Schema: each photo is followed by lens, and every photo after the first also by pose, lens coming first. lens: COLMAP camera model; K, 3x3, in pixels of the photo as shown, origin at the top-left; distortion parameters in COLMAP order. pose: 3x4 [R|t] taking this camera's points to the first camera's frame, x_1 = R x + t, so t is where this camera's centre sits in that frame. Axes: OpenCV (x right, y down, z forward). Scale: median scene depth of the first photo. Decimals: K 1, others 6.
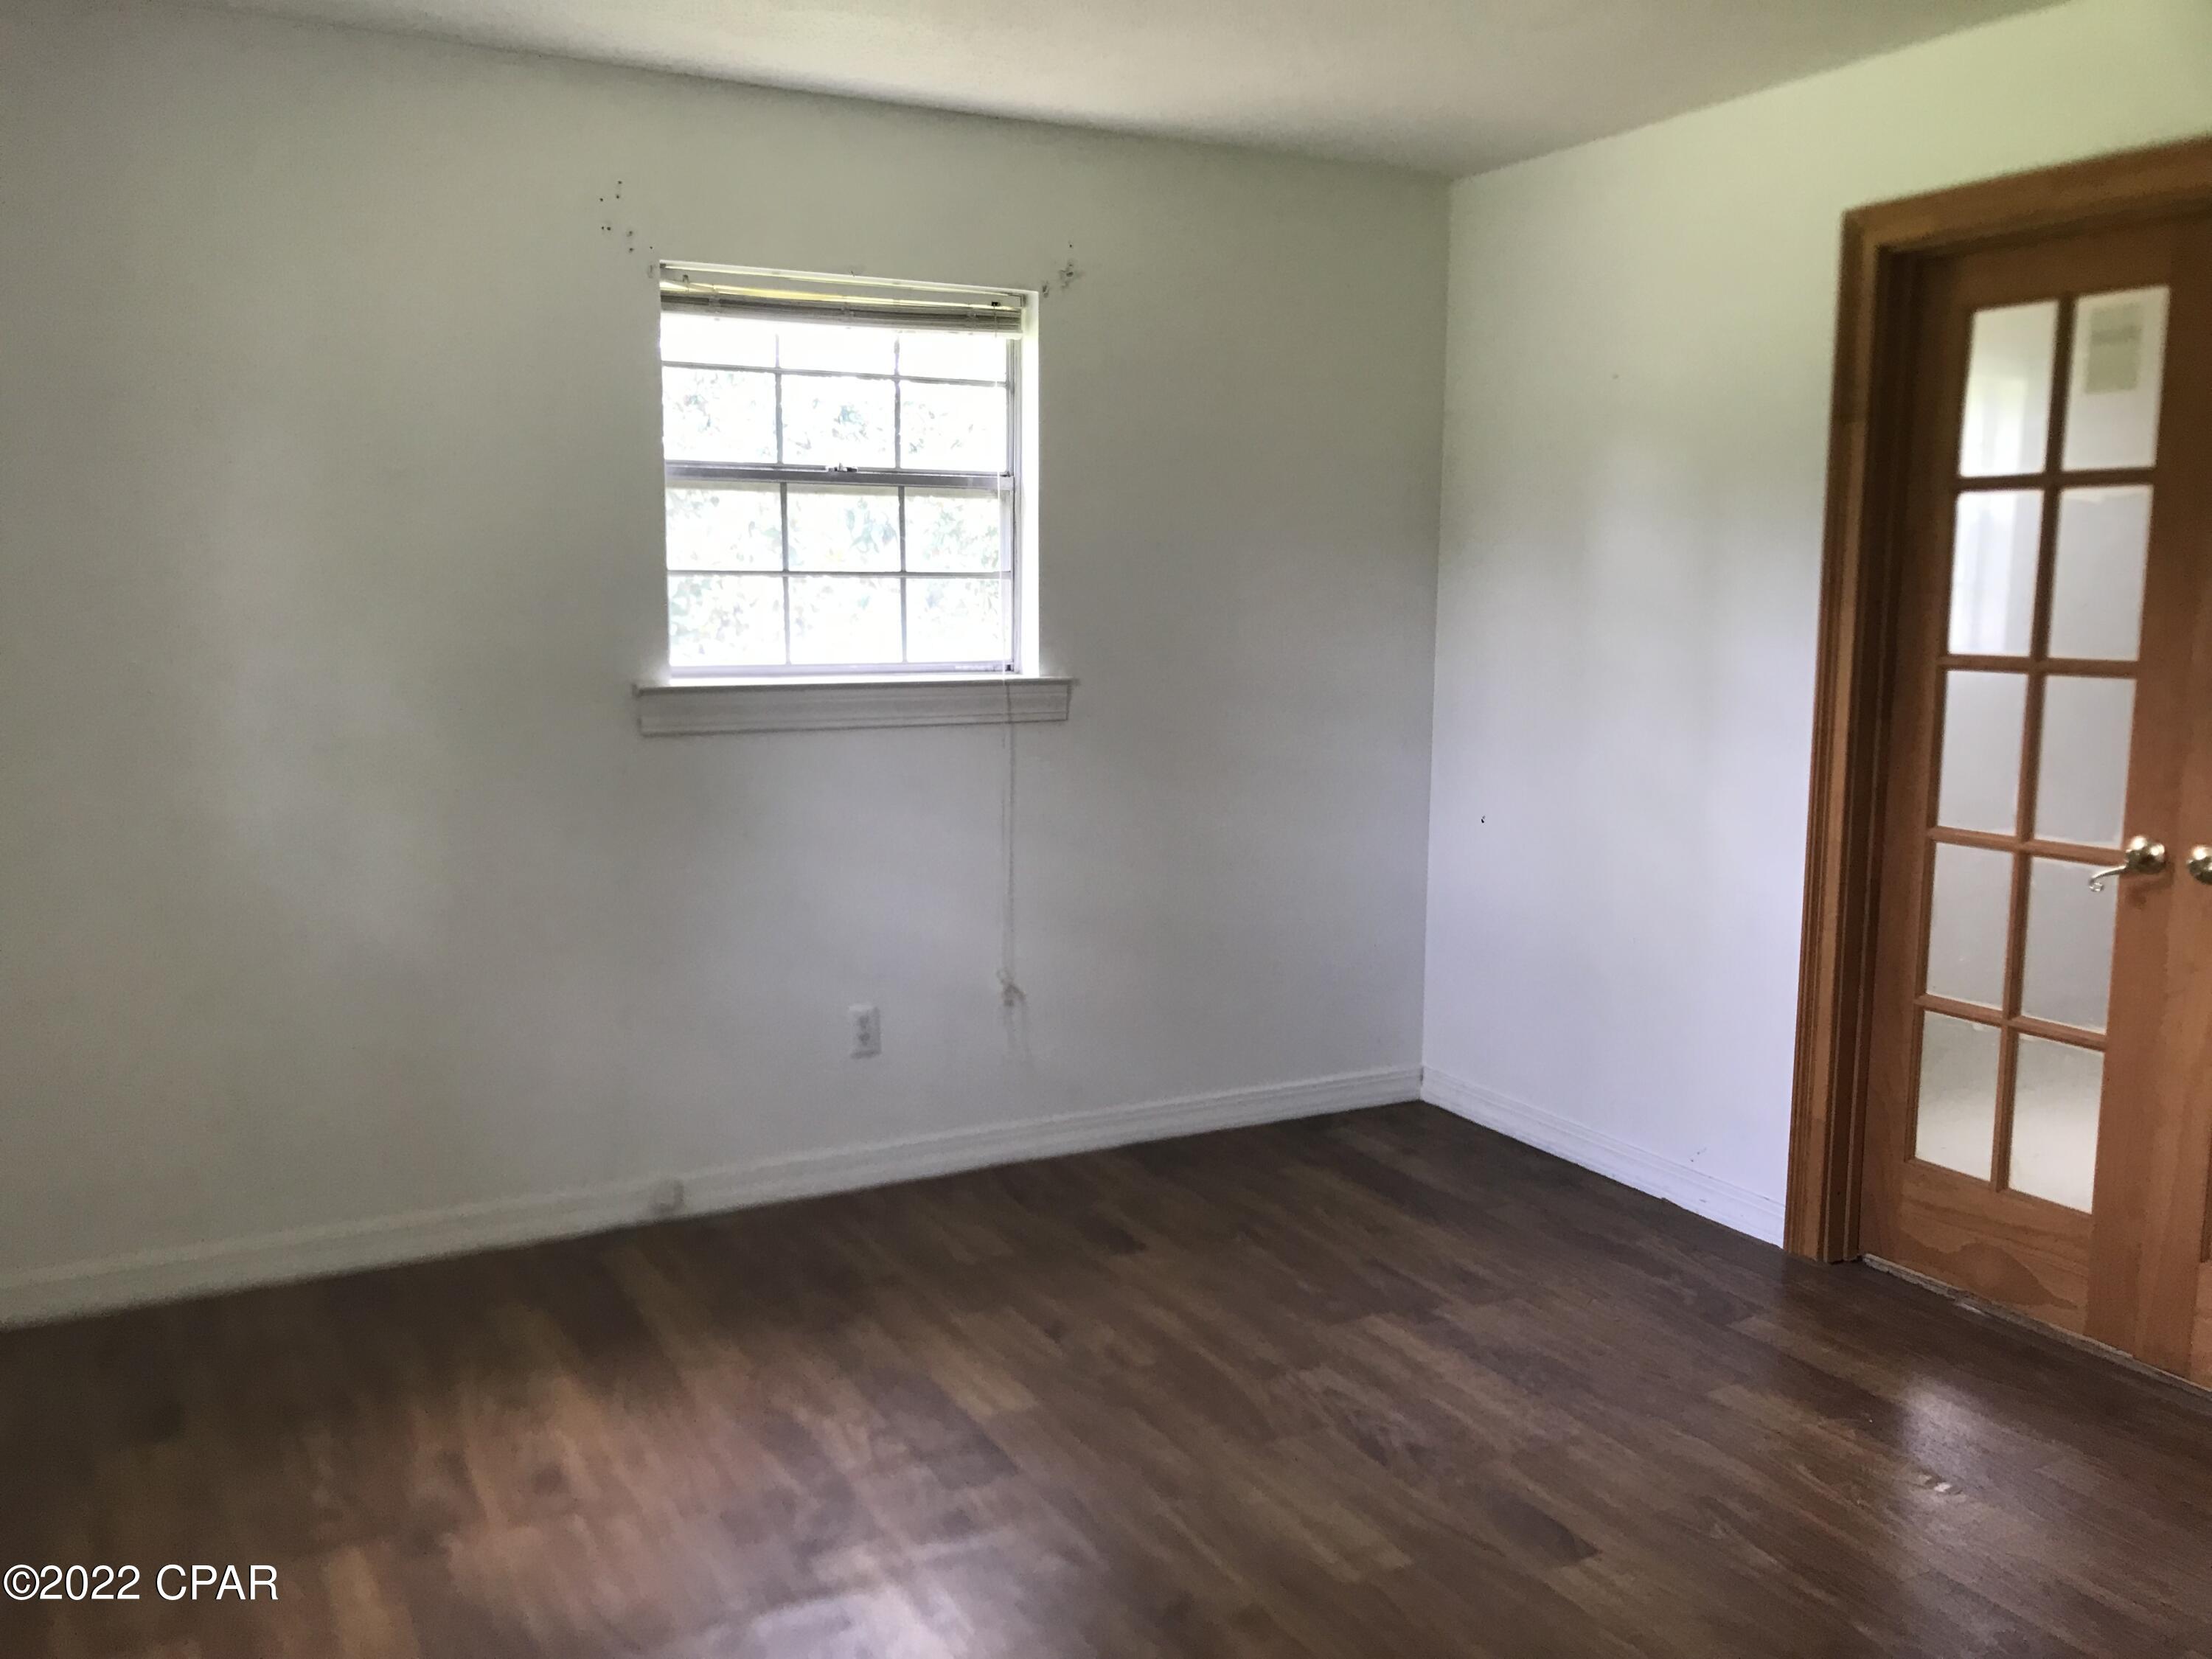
lens RADIAL K [[1802.9, 0, 1106.0], [0, 1802.9, 829.5], [0, 0, 1]] dist [0.098203, -0.296428]
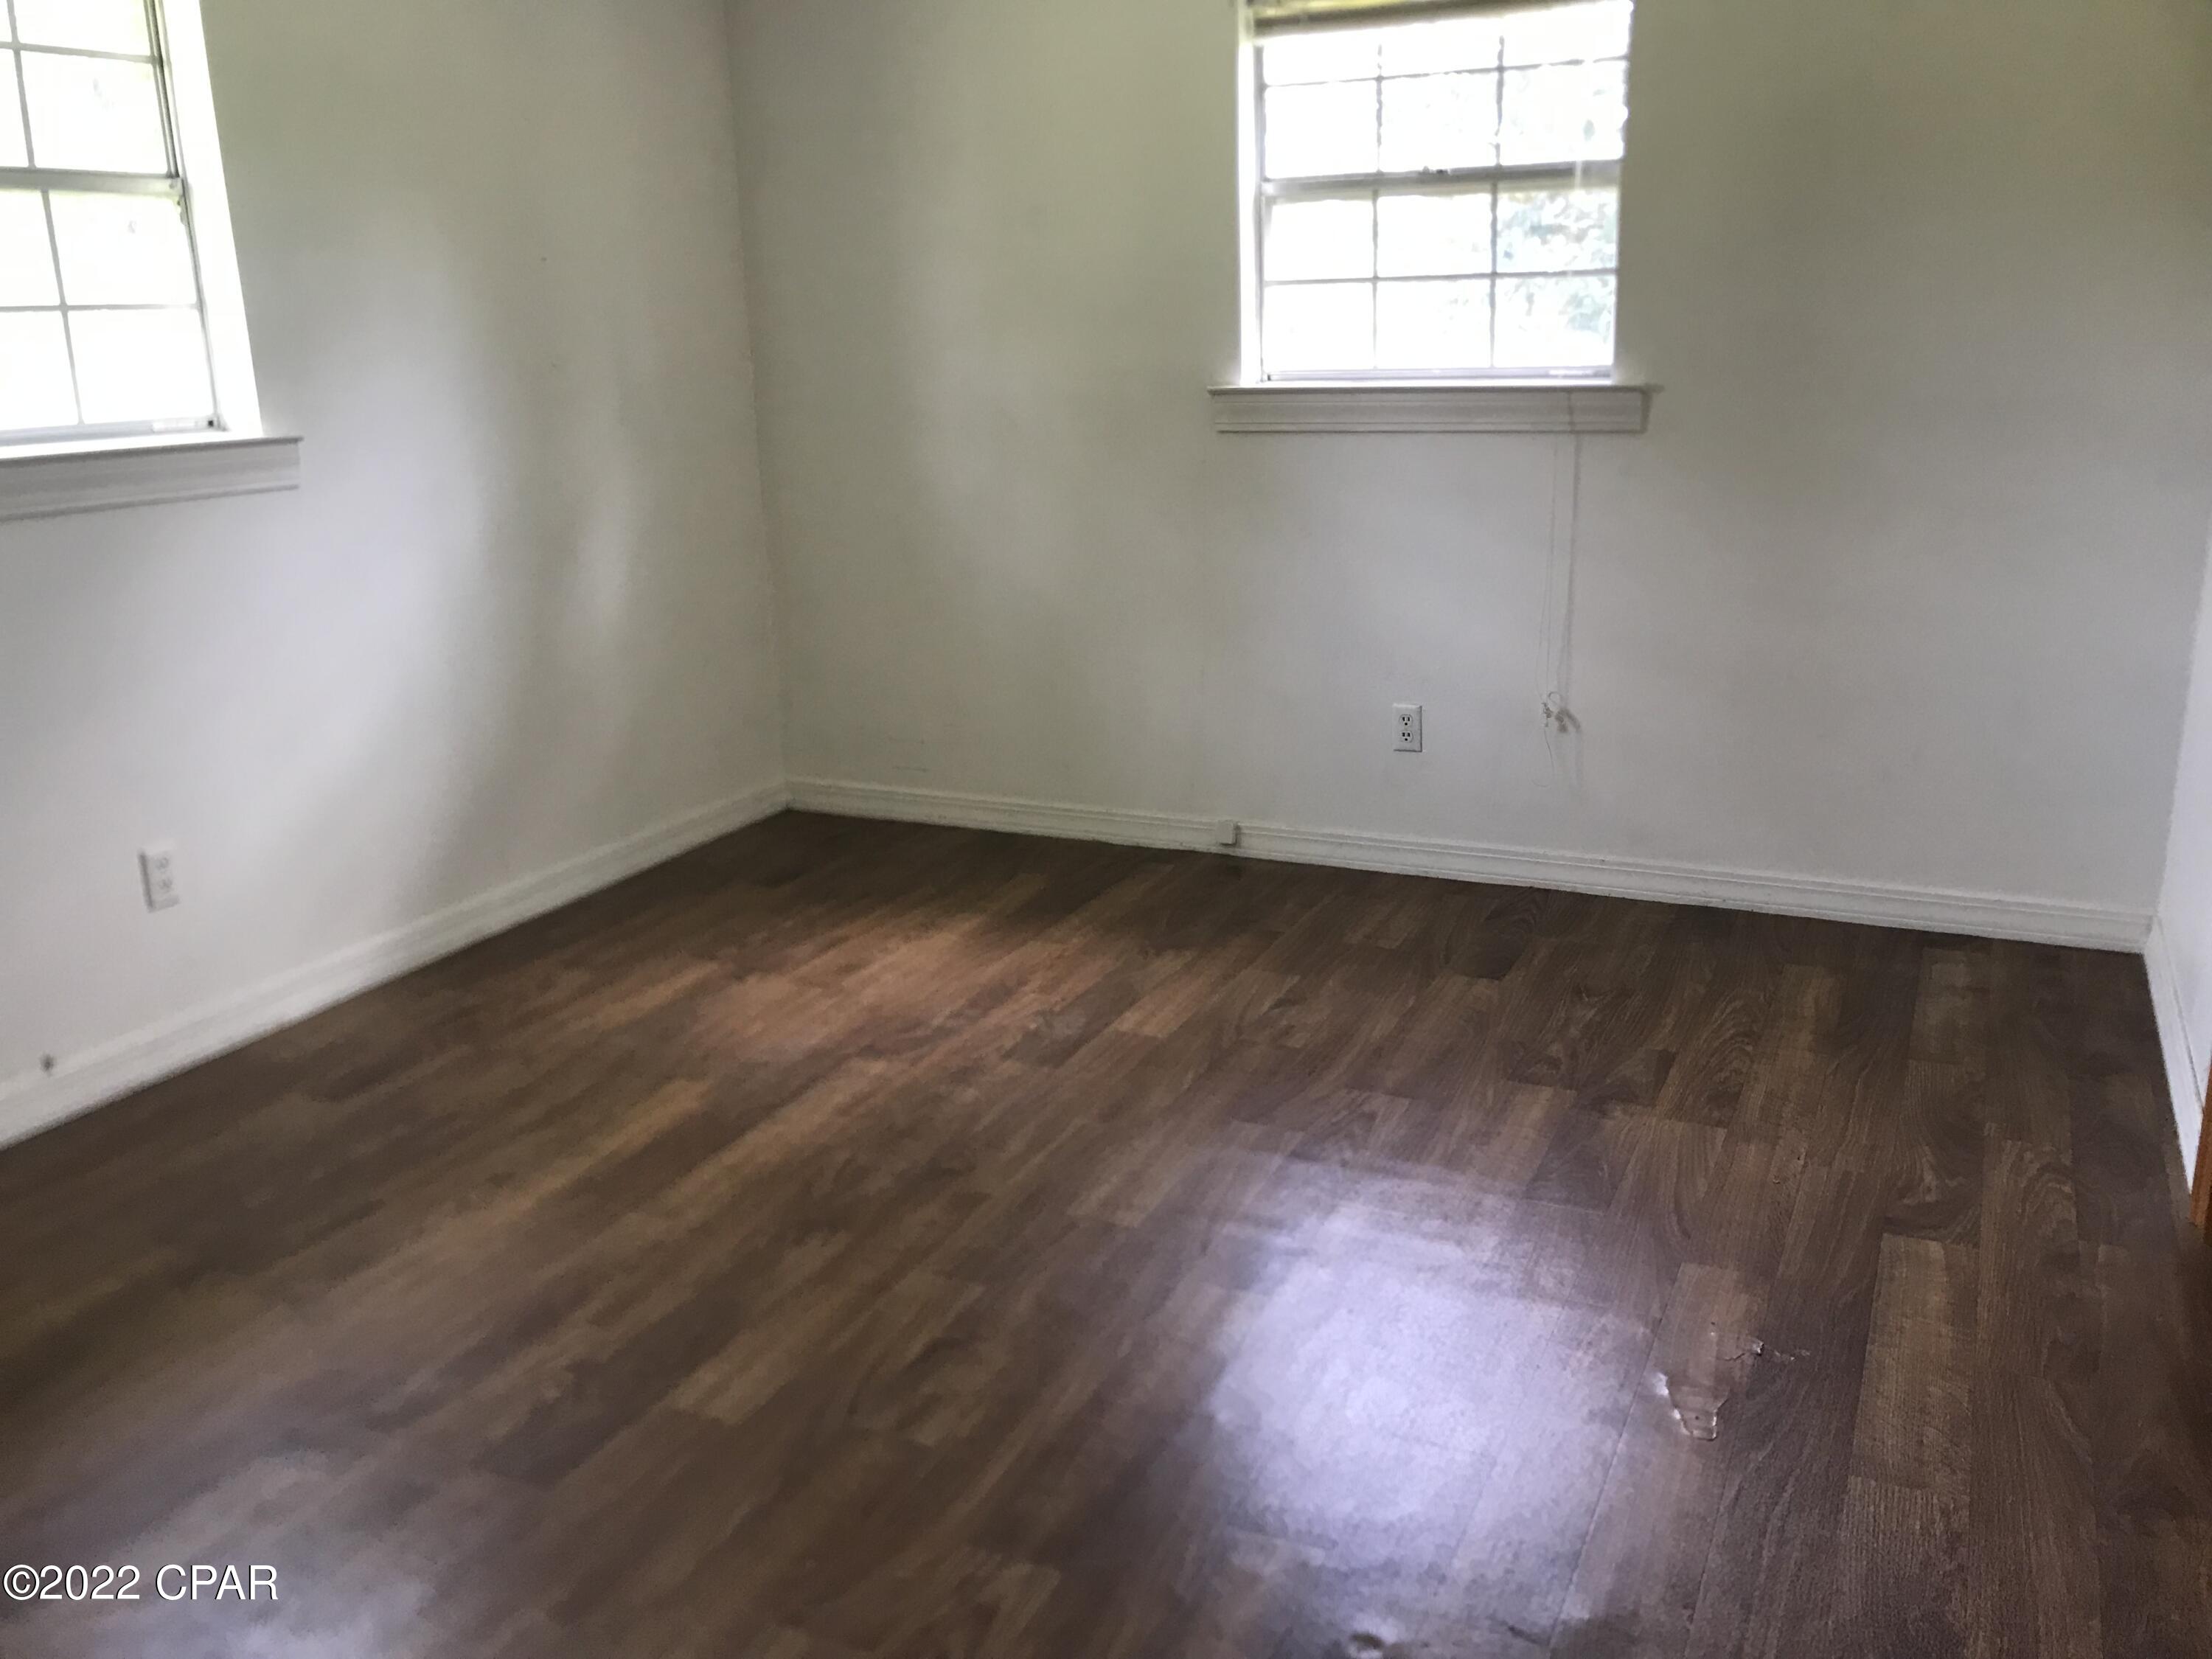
lens RADIAL K [[1847.3, 0, 1101.6], [0, 1847.3, 818.2], [0, 0, 1]] dist [0.030319, -0.039901]
pose [[0.590857, 0.193687, -0.783182, 0.636065], [-0.079486, 0.980007, 0.182397, -0.019379], [0.802851, -0.045518, 0.594439, 0.224442]]
